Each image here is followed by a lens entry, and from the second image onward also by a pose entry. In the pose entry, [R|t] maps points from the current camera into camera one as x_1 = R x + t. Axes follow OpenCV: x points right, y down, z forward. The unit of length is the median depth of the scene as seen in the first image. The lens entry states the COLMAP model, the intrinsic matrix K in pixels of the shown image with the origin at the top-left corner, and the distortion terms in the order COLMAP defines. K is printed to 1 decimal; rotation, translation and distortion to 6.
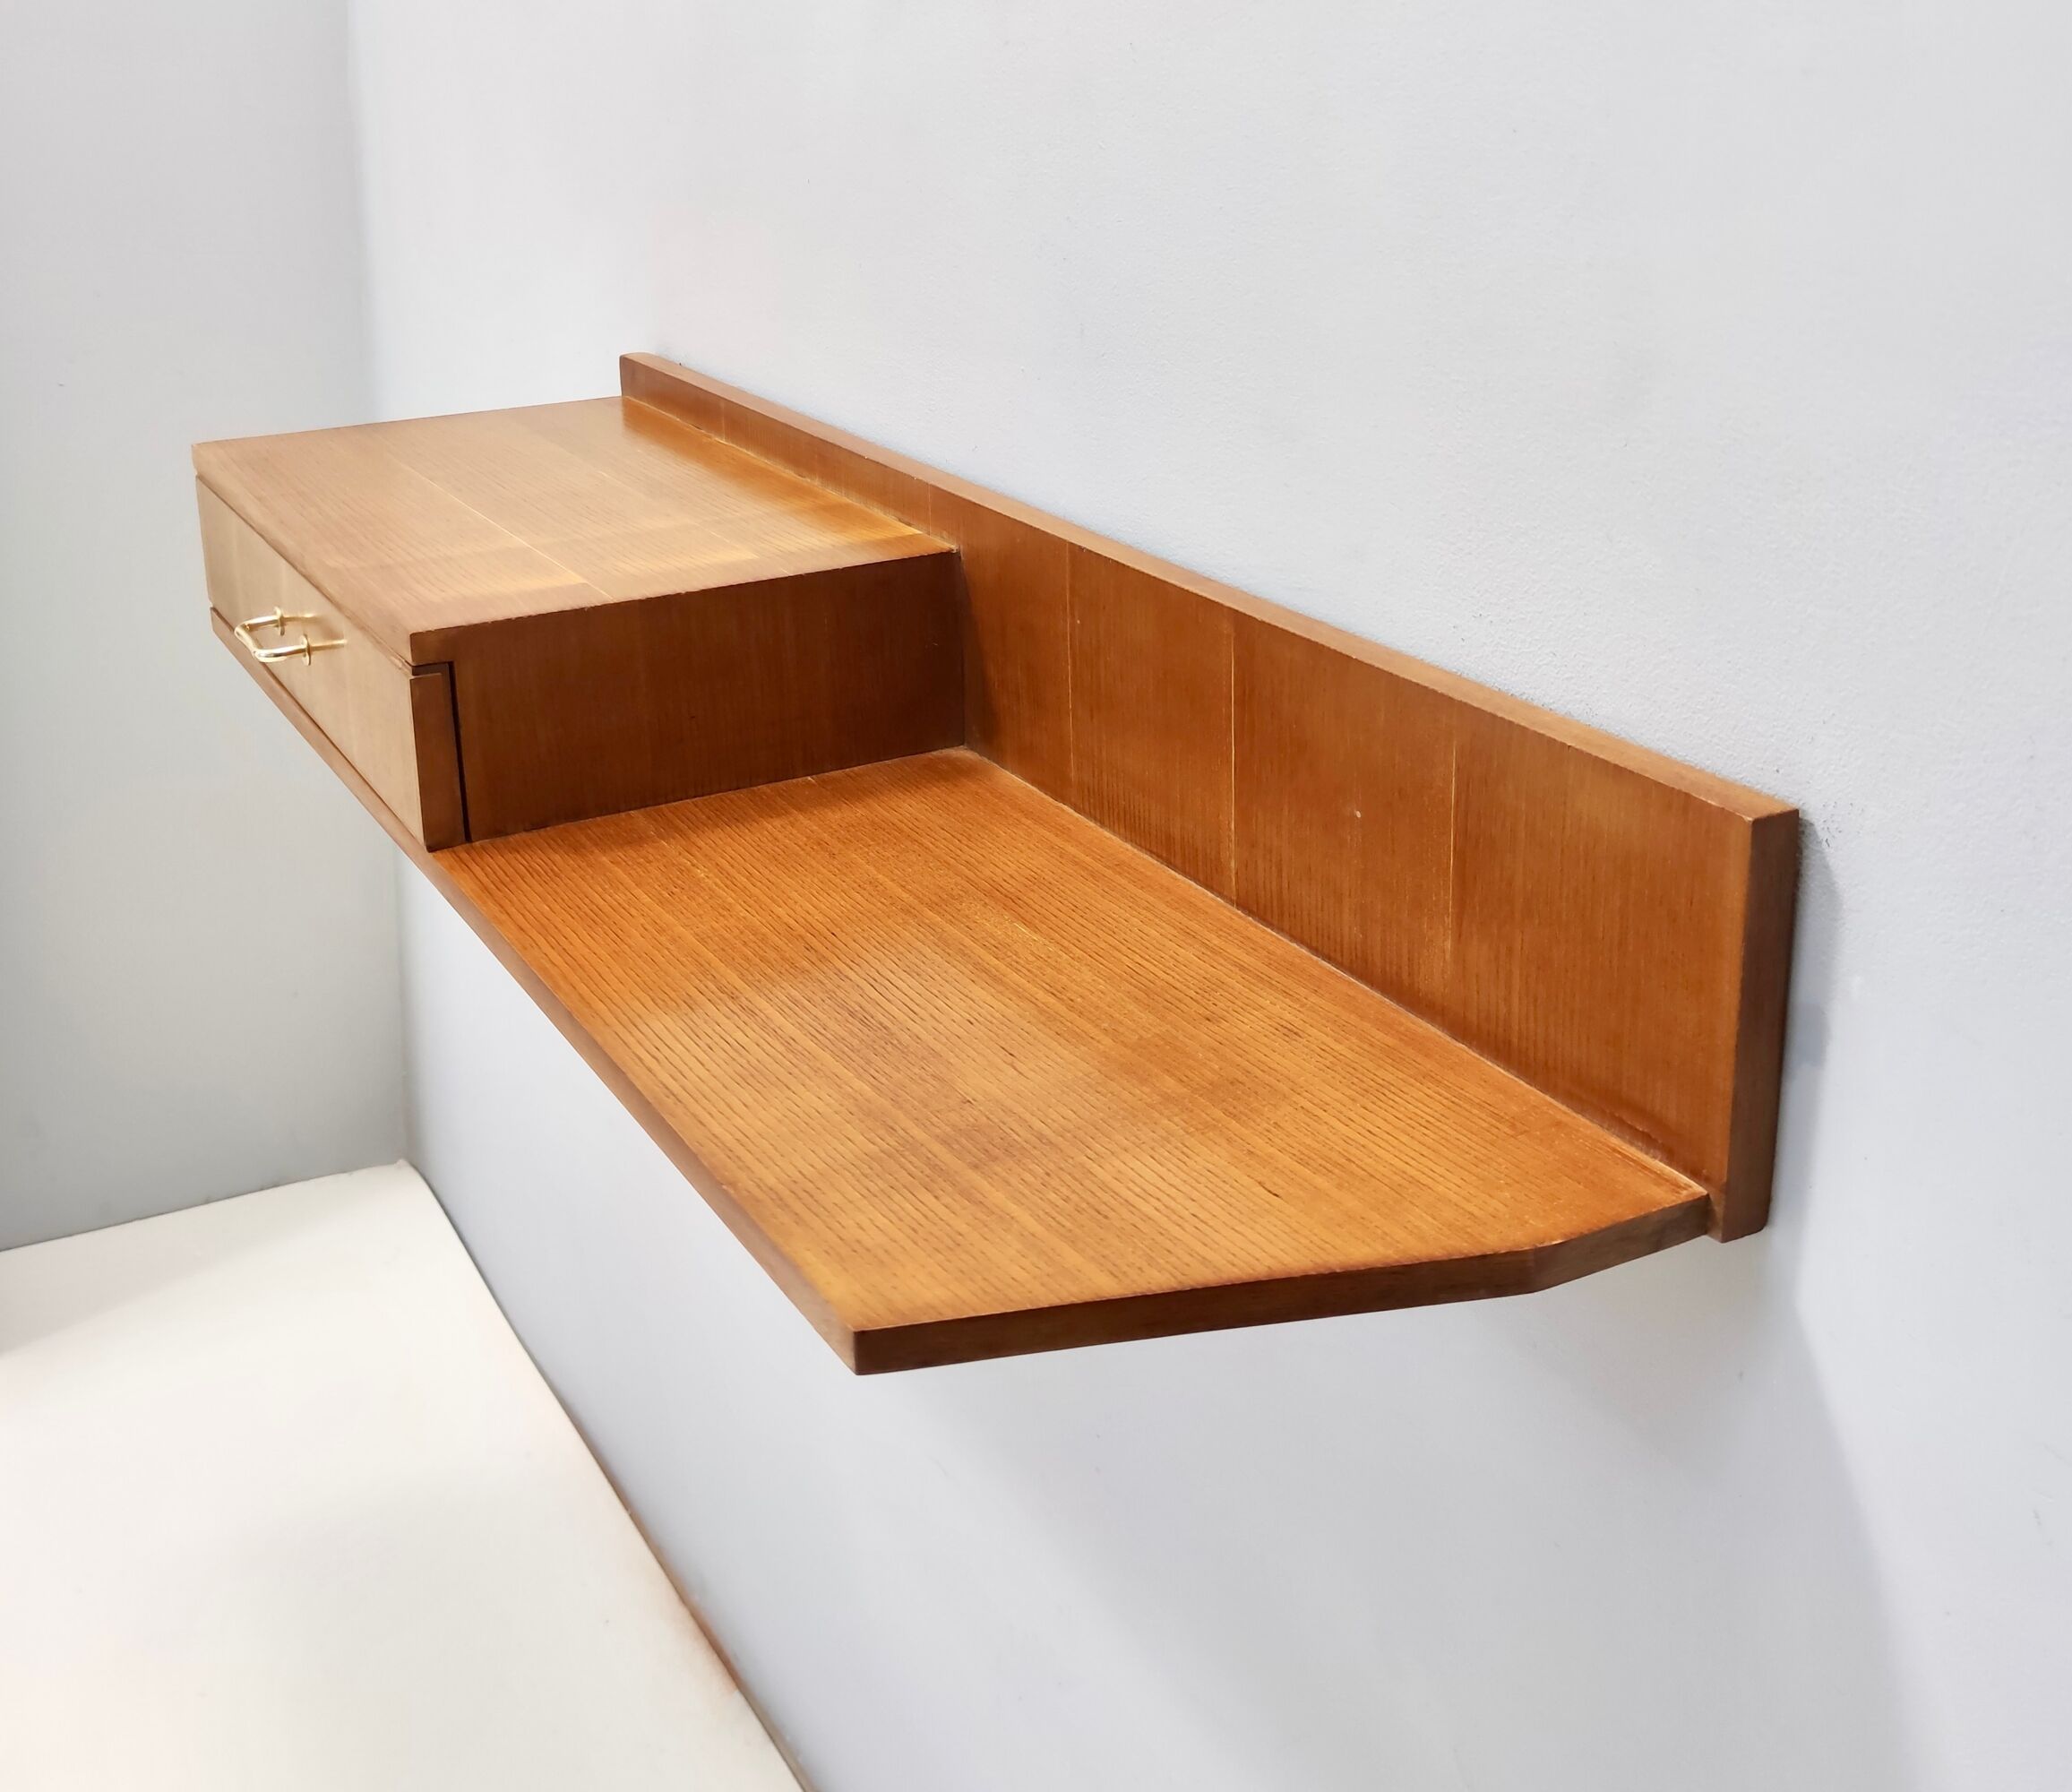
lens RADIAL K [[2427.4, 0, 1005.5], [0, 2427.4, 650.6], [0, 0, 1]] dist [0.130039, 0.000000]
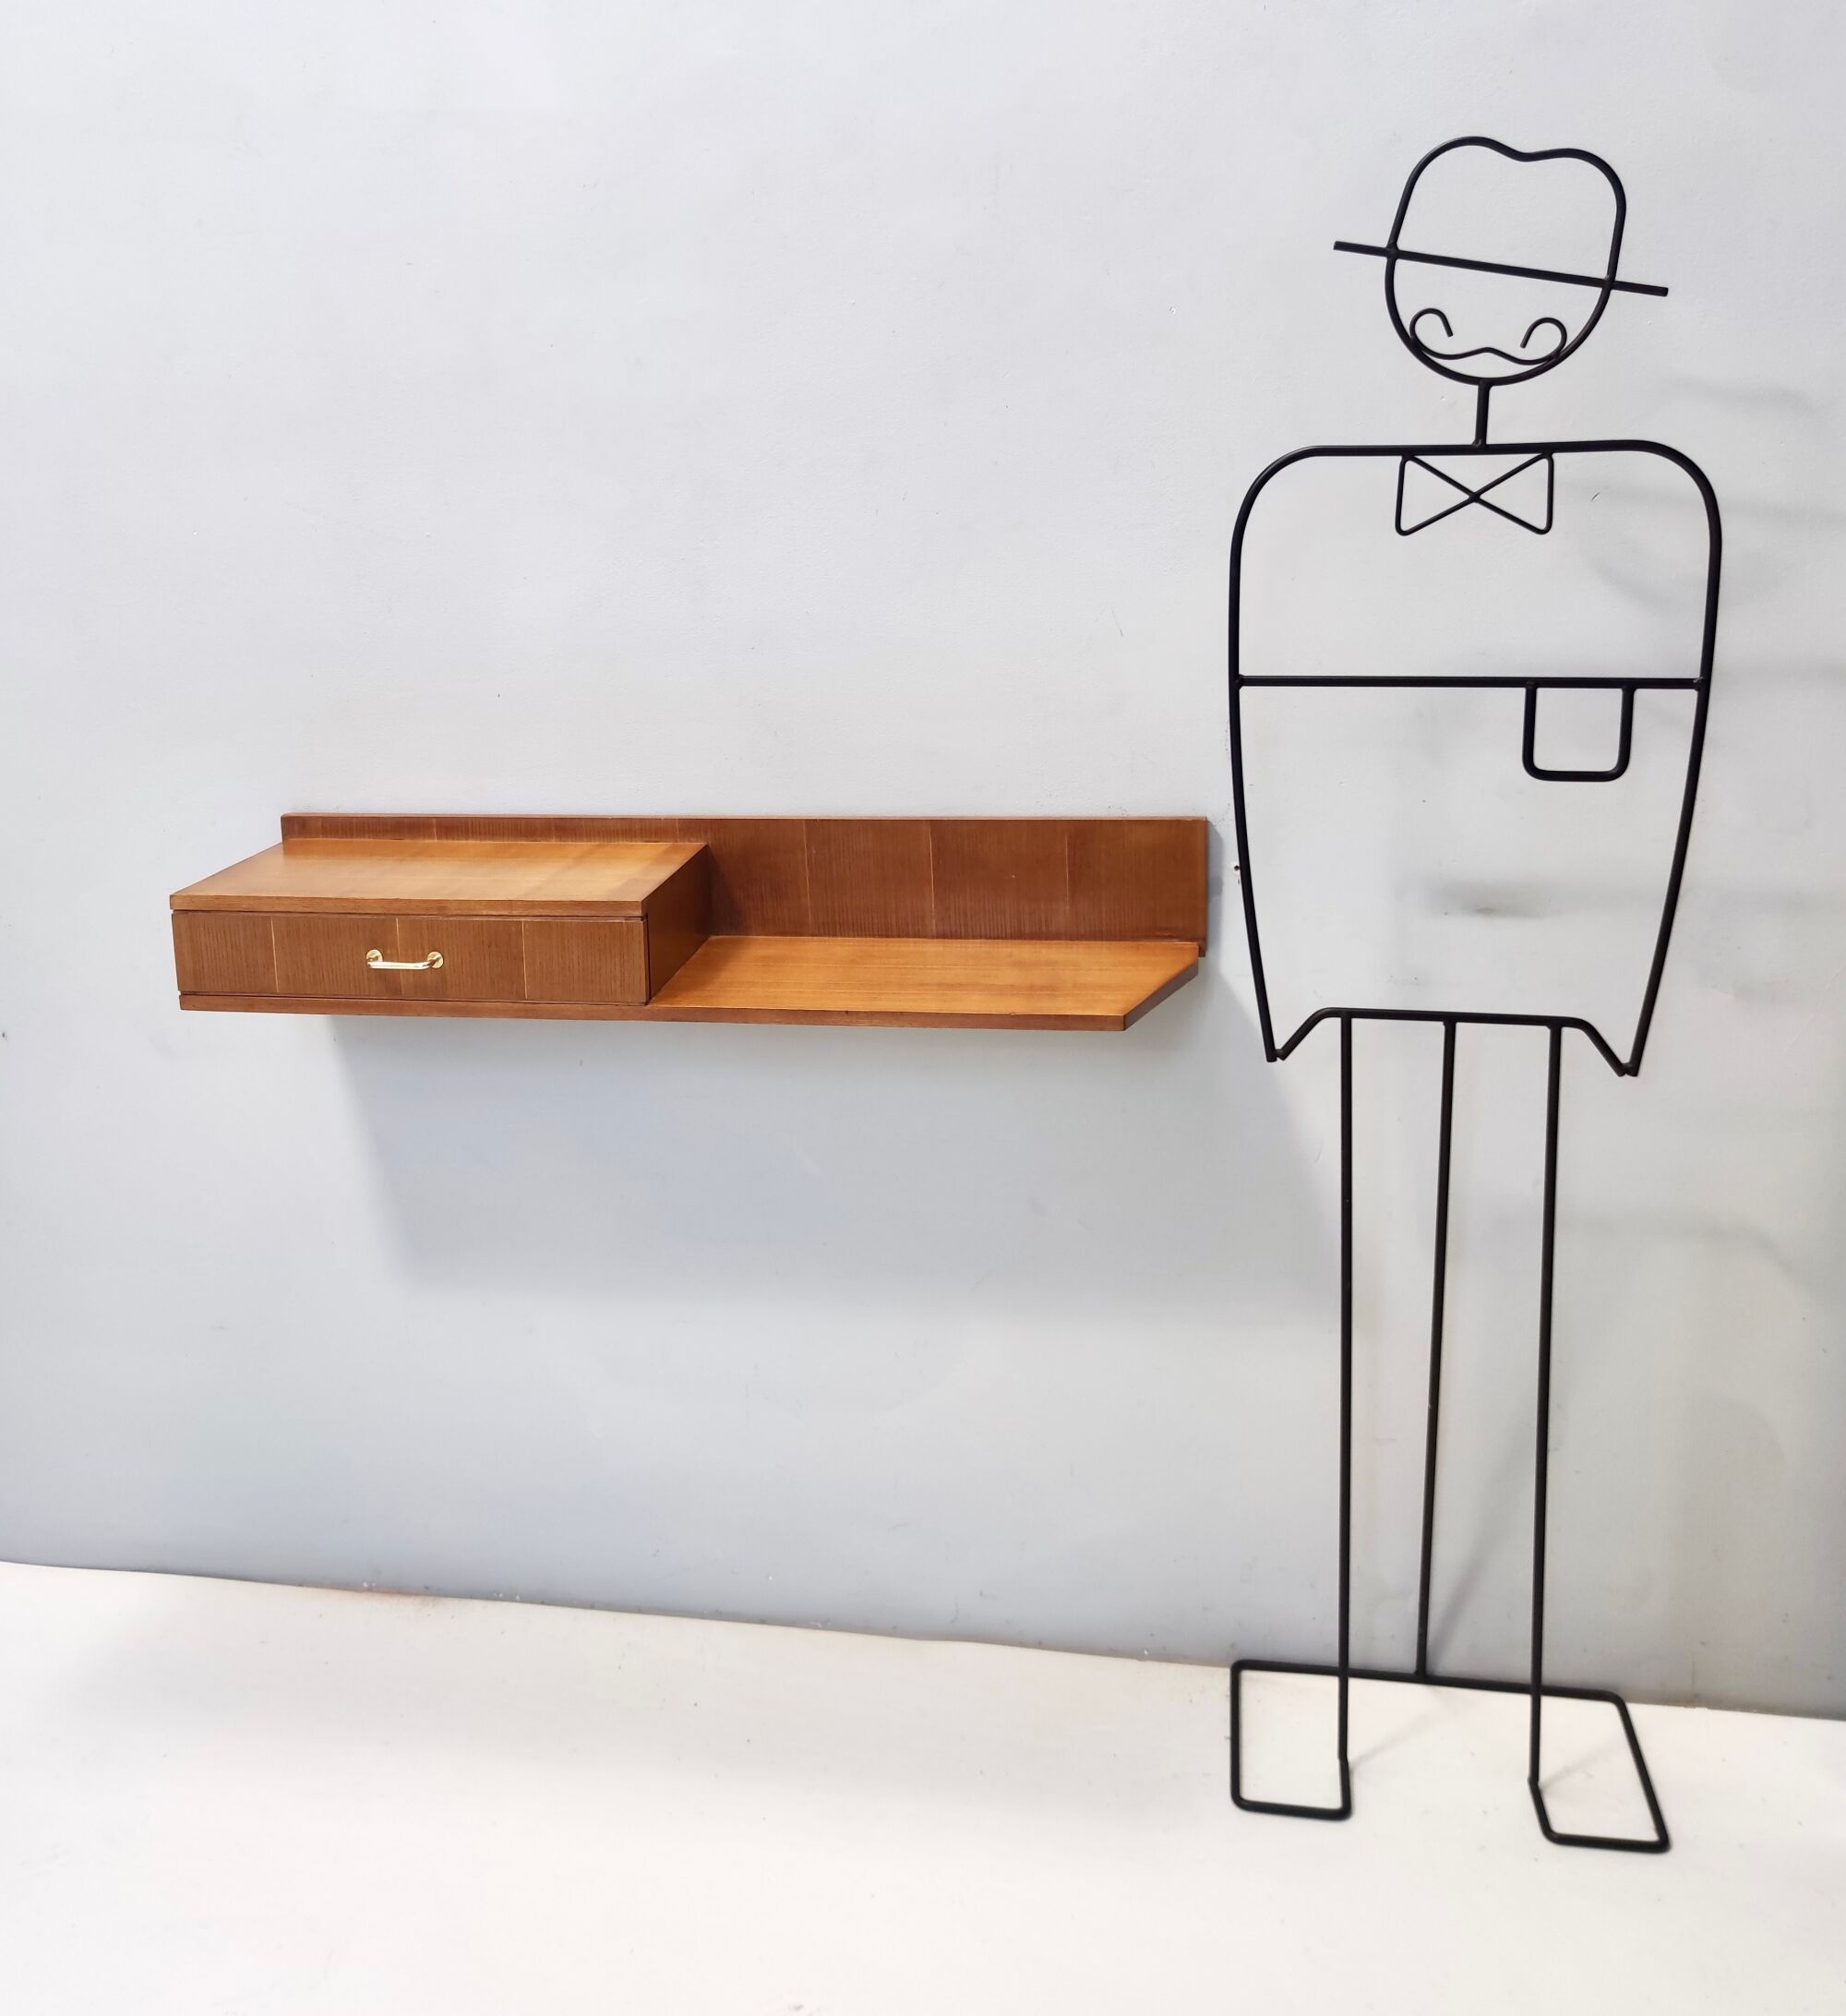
lens RADIAL K [[2063.3, 0, 791.7], [0, 2063.3, 877.7], [0, 0, 1]] dist [0.170229, 0.000000]
pose [[0.634109, -0.164743, 0.755491, -1.688954], [0.240147, 0.970684, 0.010105, -0.014948], [-0.735007, 0.175021, 0.655082, -0.326436]]
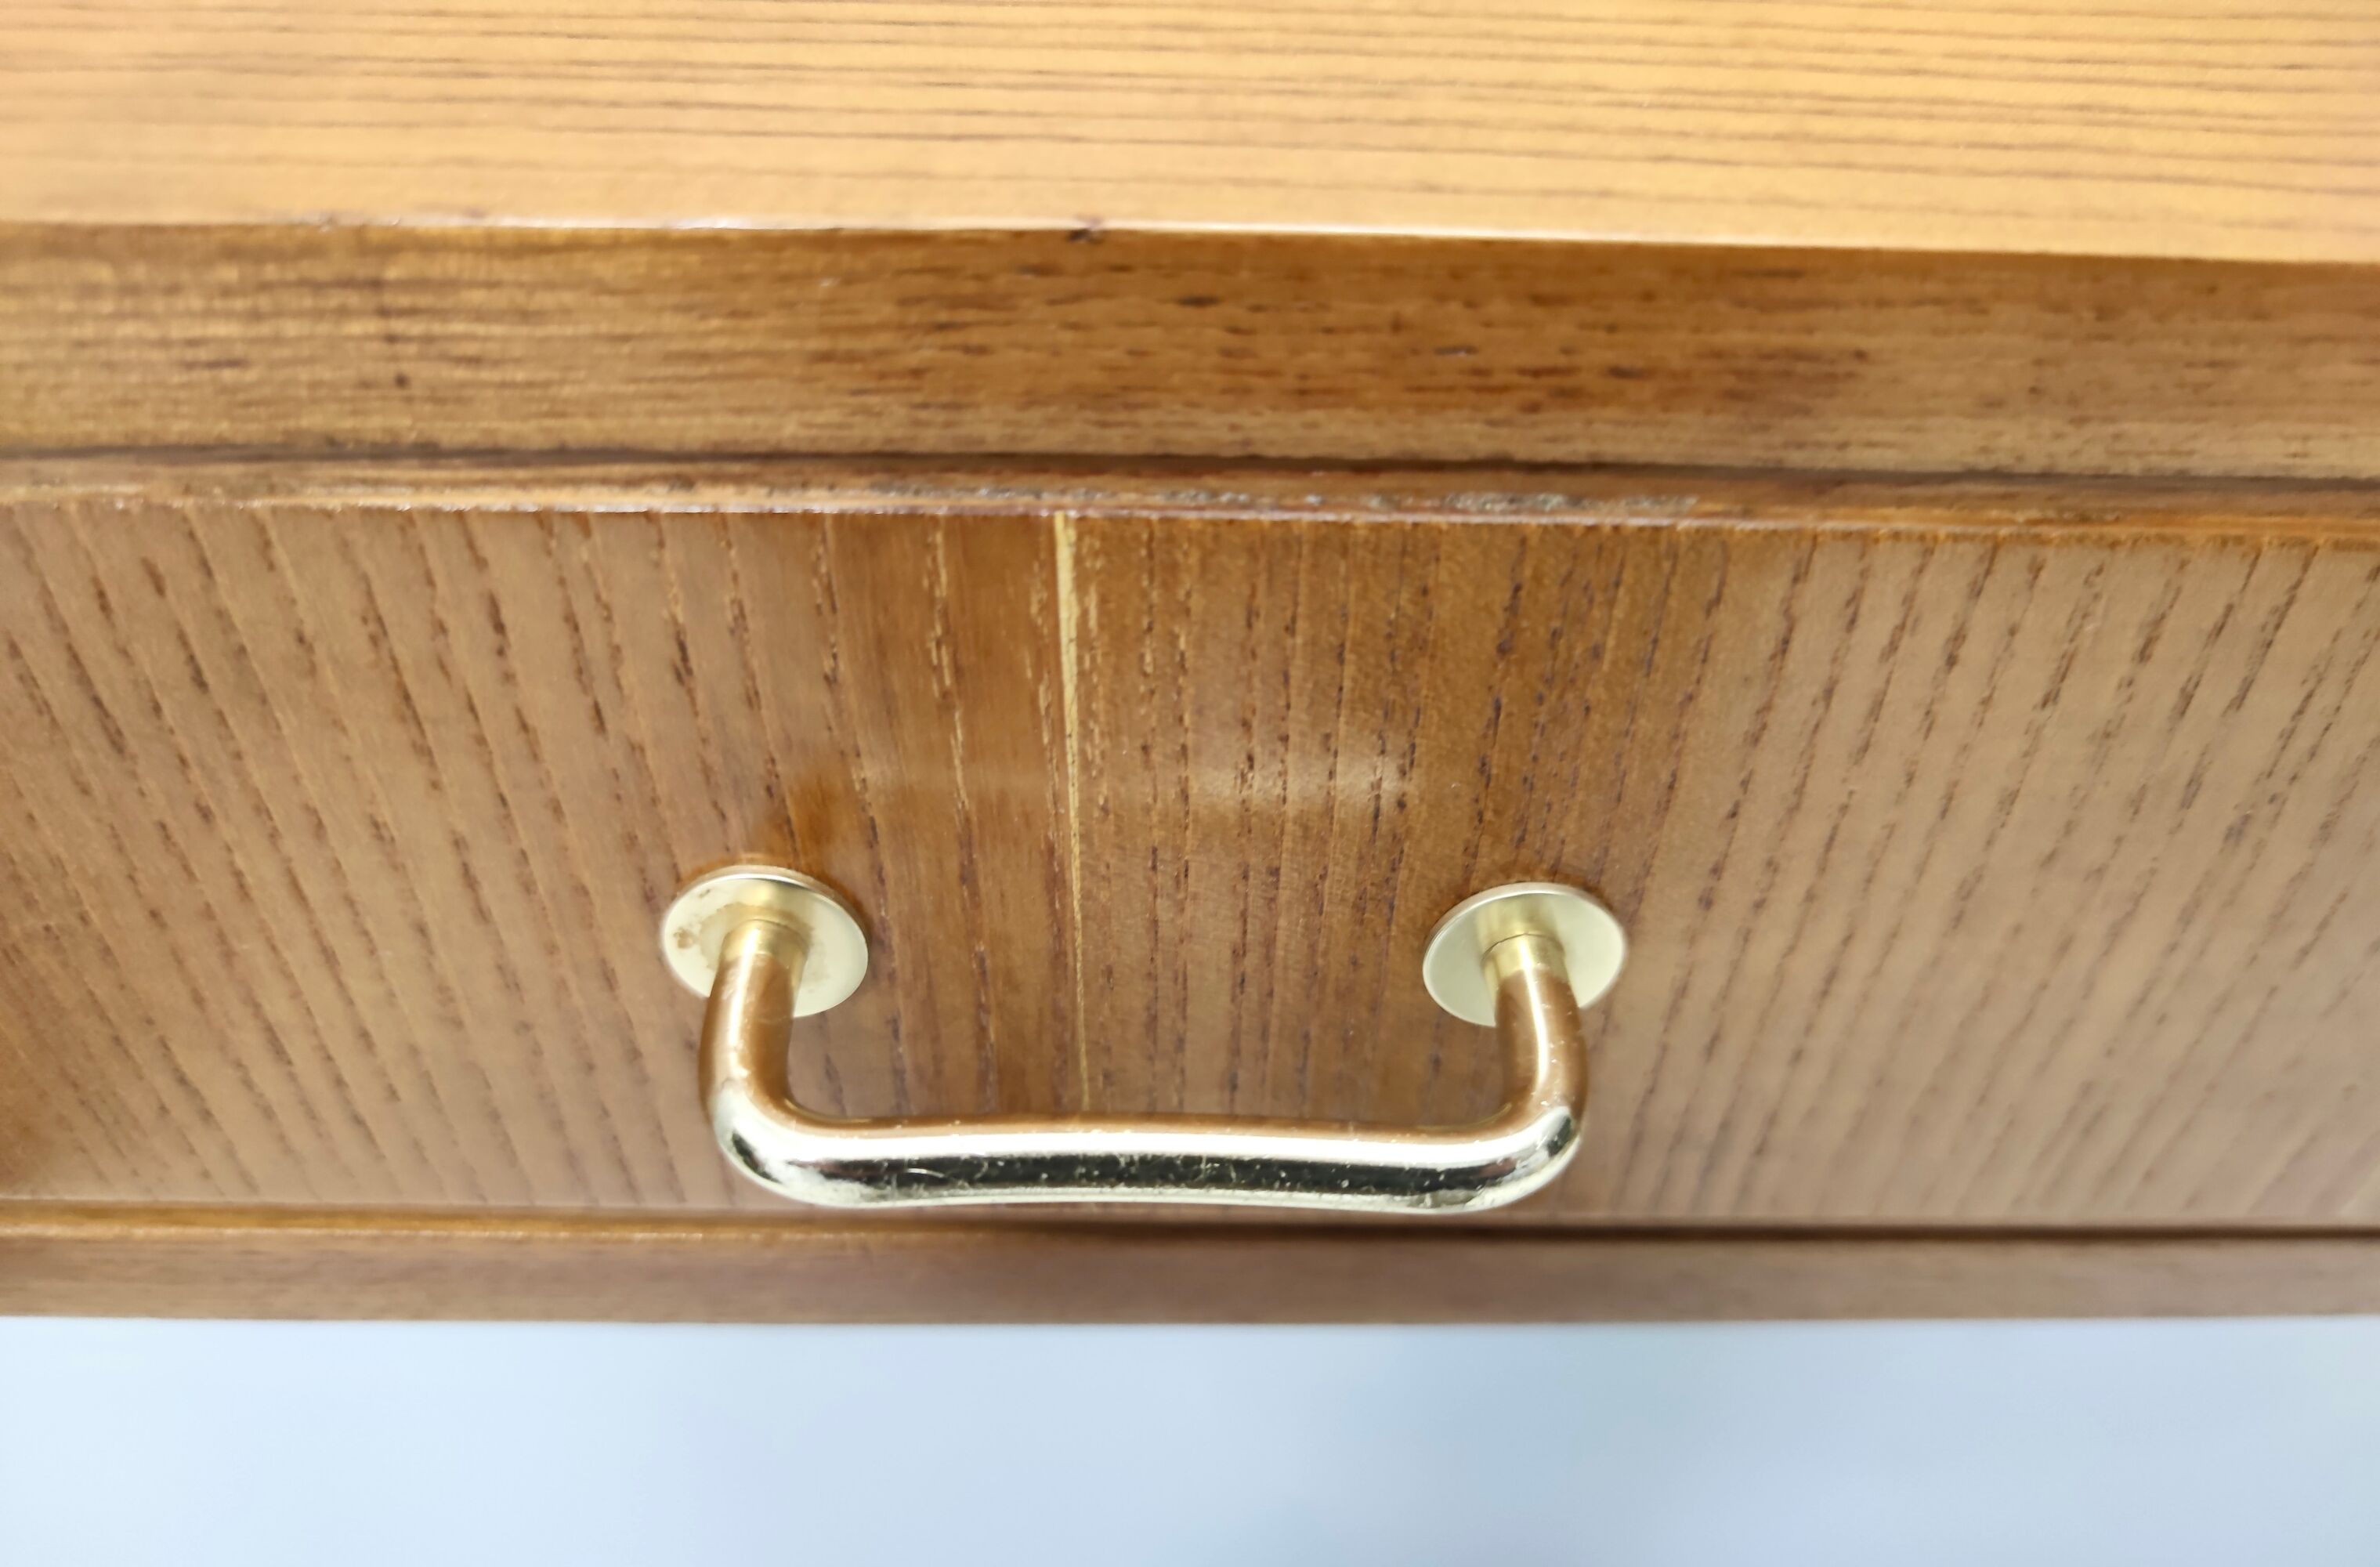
lens RADIAL K [[1691.6, 0, 1195.3], [0, 1691.6, 786.0], [0, 0, 1]] dist [-0.036740, -0.000831]
pose [[0.458052, -0.549418, 0.698804, -0.474613], [0.219211, 0.831660, 0.510184, -0.090546], [-0.861472, -0.080505, 0.501382, 1.250592]]
